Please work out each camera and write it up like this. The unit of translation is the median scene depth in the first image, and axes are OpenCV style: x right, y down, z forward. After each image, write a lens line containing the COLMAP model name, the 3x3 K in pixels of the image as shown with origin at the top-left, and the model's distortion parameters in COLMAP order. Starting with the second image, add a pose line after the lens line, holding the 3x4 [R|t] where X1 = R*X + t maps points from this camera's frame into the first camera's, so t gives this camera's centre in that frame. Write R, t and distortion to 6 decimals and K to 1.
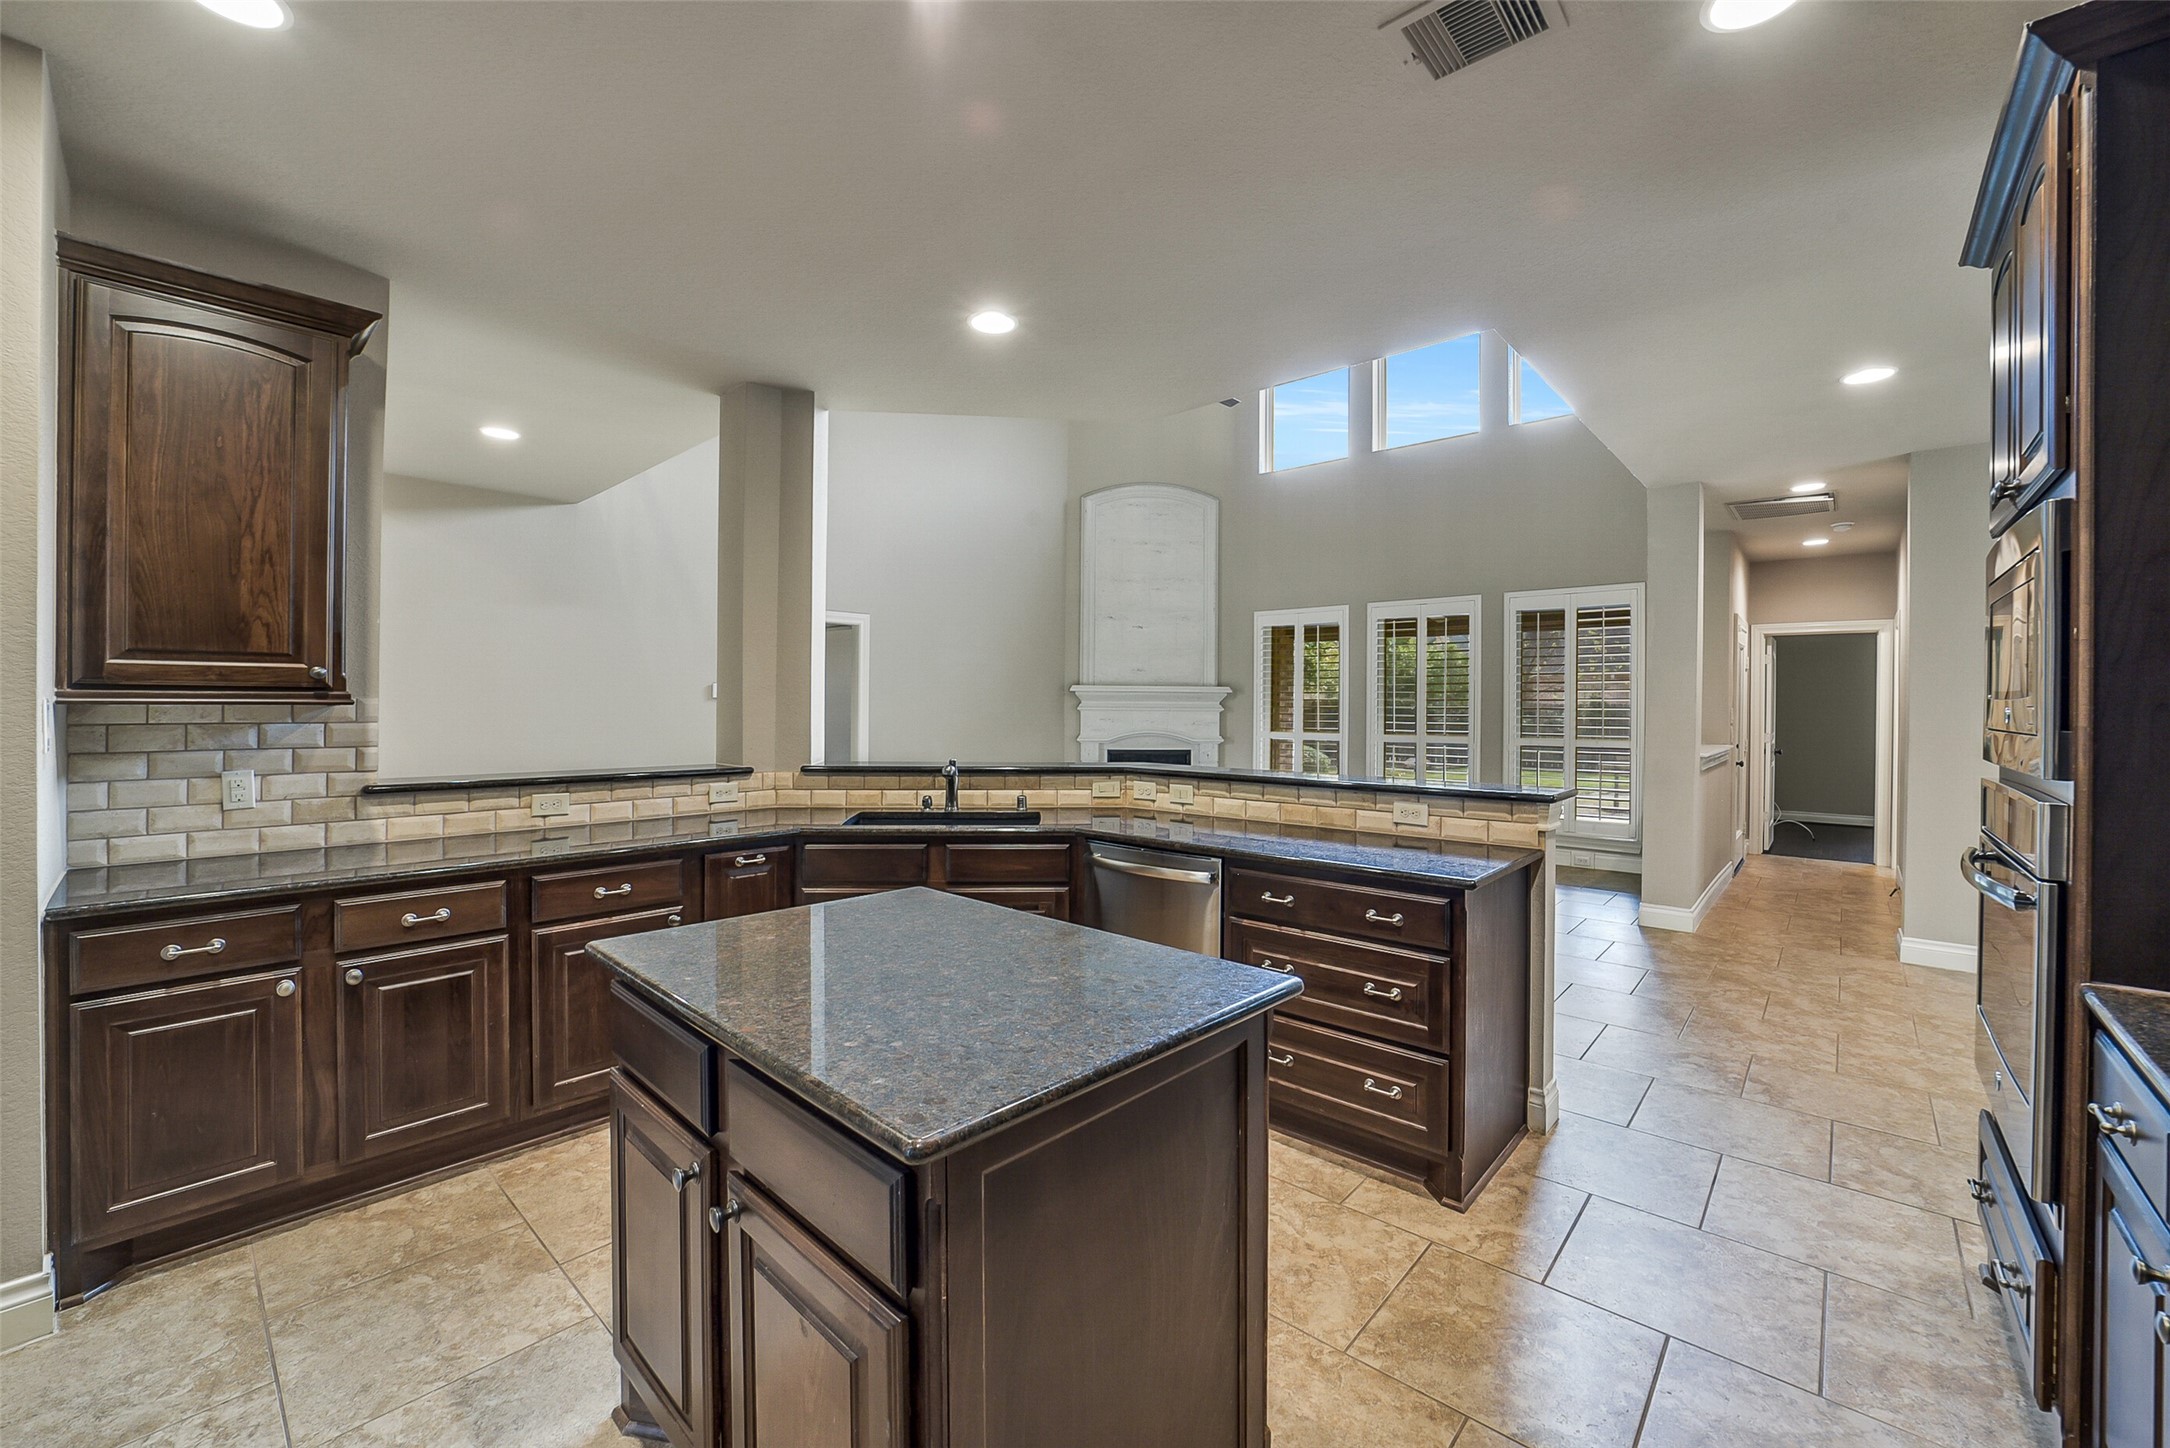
lens RADIAL K [[853.1, 0, 1081.2], [0, 853.1, 707.5], [0, 0, 1]] dist [-0.032776, 0.006377]
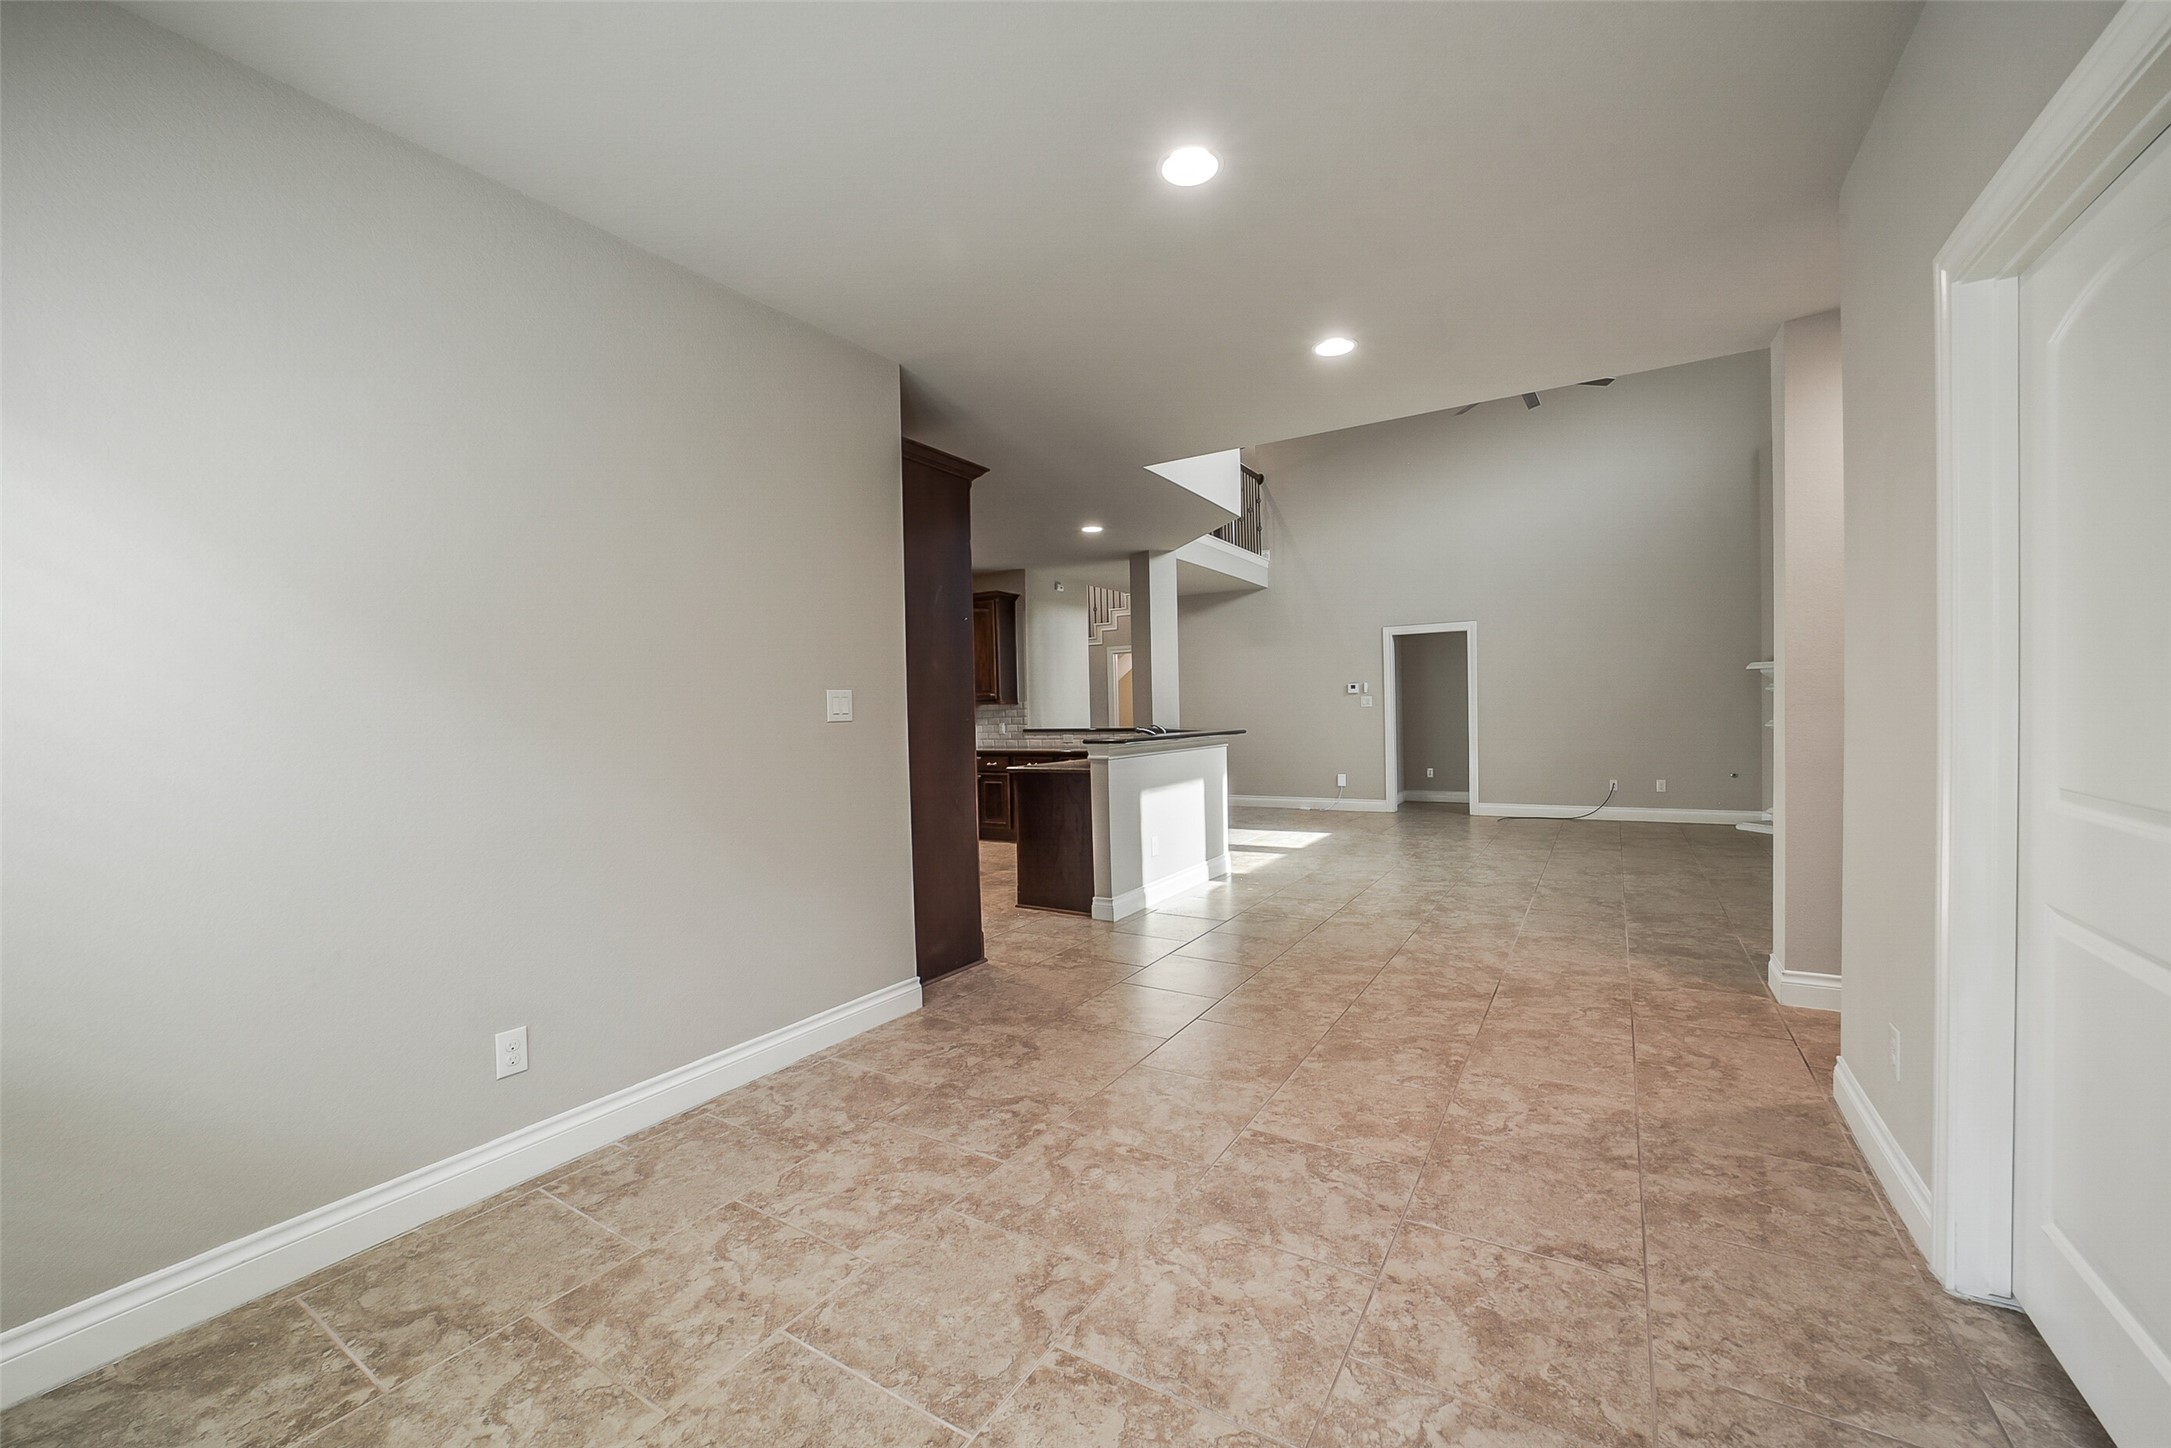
lens RADIAL K [[853.5, 0, 1105.4], [0, 853.5, 727.4], [0, 0, 1]] dist [-0.032776, 0.006377]
pose [[0.190168, 0.005931, -0.981734, 2.393306], [0.020794, 0.999733, 0.010068, 0.059838], [0.981531, -0.022329, 0.189994, 0.664580]]
